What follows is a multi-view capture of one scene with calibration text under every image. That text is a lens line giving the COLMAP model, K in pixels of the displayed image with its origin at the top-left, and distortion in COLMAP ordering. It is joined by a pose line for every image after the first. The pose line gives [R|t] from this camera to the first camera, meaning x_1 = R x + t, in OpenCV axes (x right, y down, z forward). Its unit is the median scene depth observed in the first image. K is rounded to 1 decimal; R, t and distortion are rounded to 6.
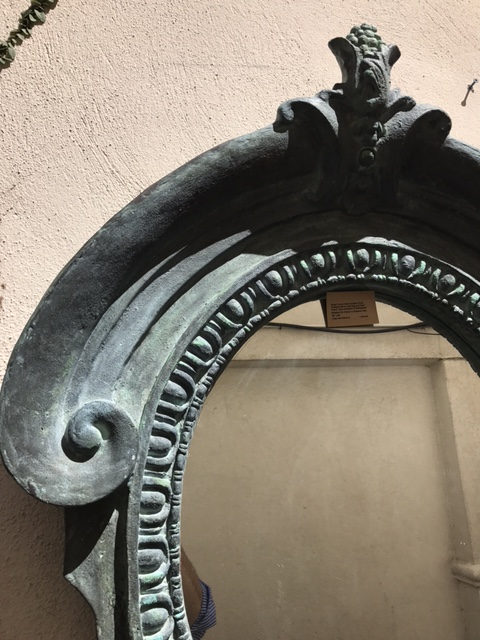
lens RADIAL K [[534.3, 0, 233.6], [0, 534.3, 323.9], [0, 0, 1]] dist [0.015083, -0.017109]
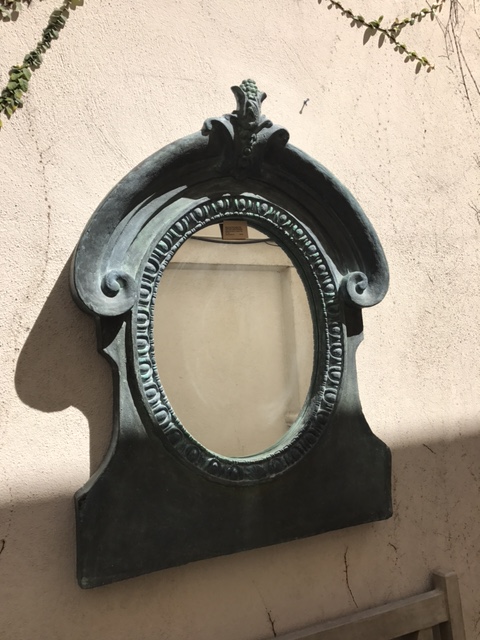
lens RADIAL K [[534.3, 0, 242.2], [0, 534.3, 323.4], [0, 0, 1]] dist [0.015083, -0.017109]
pose [[0.963388, 0.007008, 0.268019, -0.289627], [-0.052081, 0.985508, 0.161435, -0.008341], [-0.263003, -0.169484, 0.949792, -0.963369]]
